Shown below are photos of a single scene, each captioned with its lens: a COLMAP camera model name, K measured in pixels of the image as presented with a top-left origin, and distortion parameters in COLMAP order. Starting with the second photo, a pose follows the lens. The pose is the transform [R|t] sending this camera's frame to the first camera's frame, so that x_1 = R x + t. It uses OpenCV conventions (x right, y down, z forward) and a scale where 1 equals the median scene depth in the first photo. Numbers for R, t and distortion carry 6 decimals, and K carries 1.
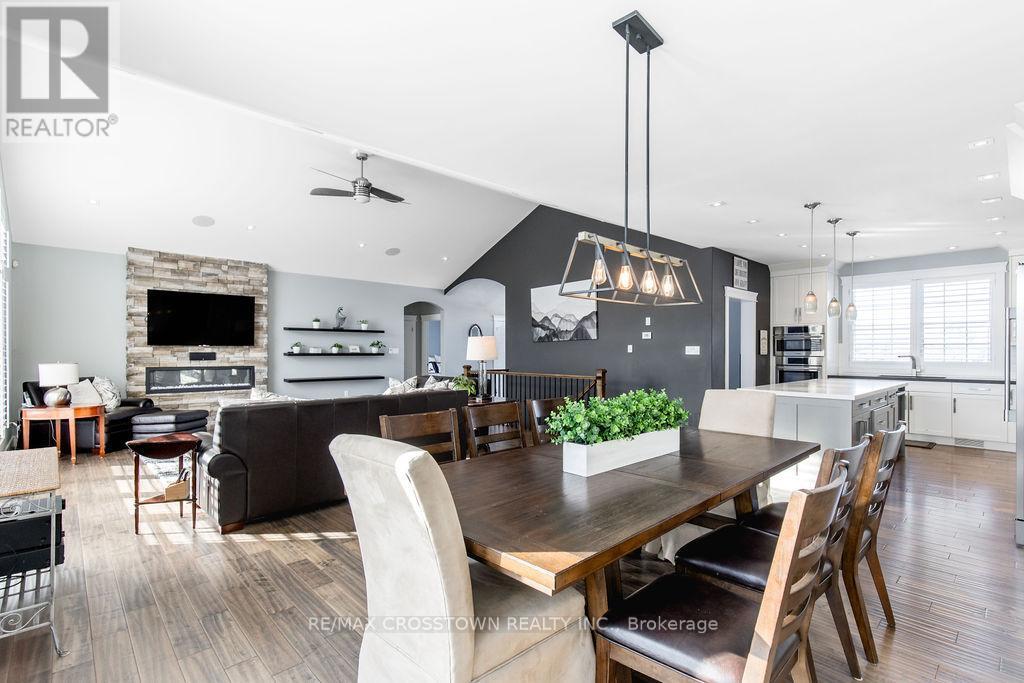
lens RADIAL K [[470.7, 0, 511.5], [0, 470.7, 350.6], [0, 0, 1]] dist [0.003148, 0.000953]
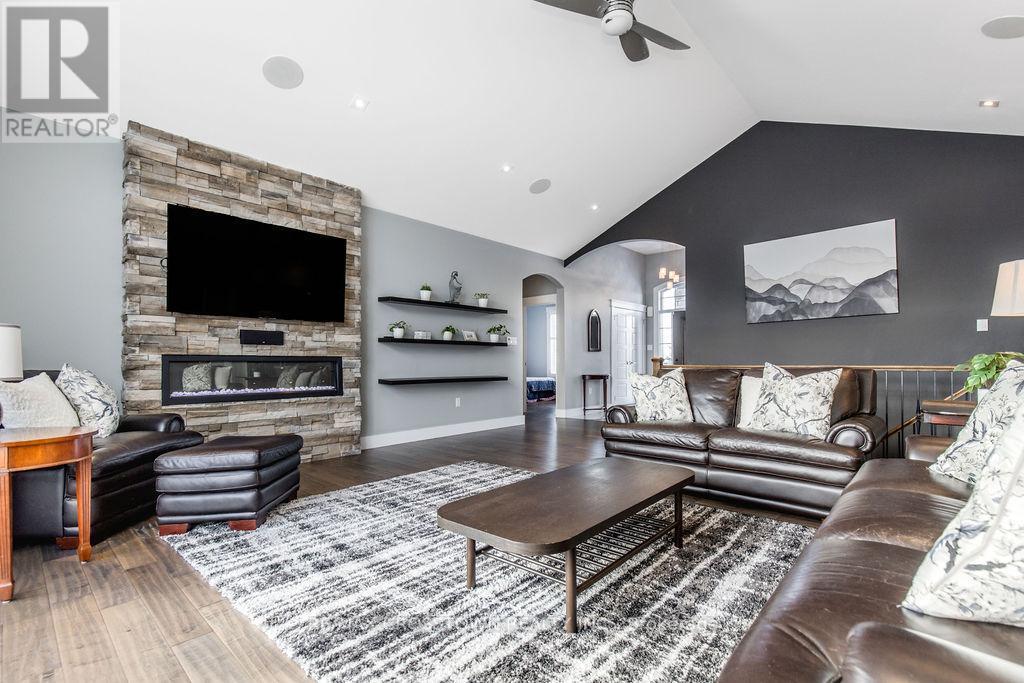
lens RADIAL K [[470.7, 0, 535.7], [0, 470.7, 355.2], [0, 0, 1]] dist [0.003148, 0.000953]
pose [[0.996274, -0.001616, 0.086229, -0.371396], [0.002382, 0.999959, -0.008773, 0.038224], [-0.086212, 0.008946, 0.996237, 0.403400]]
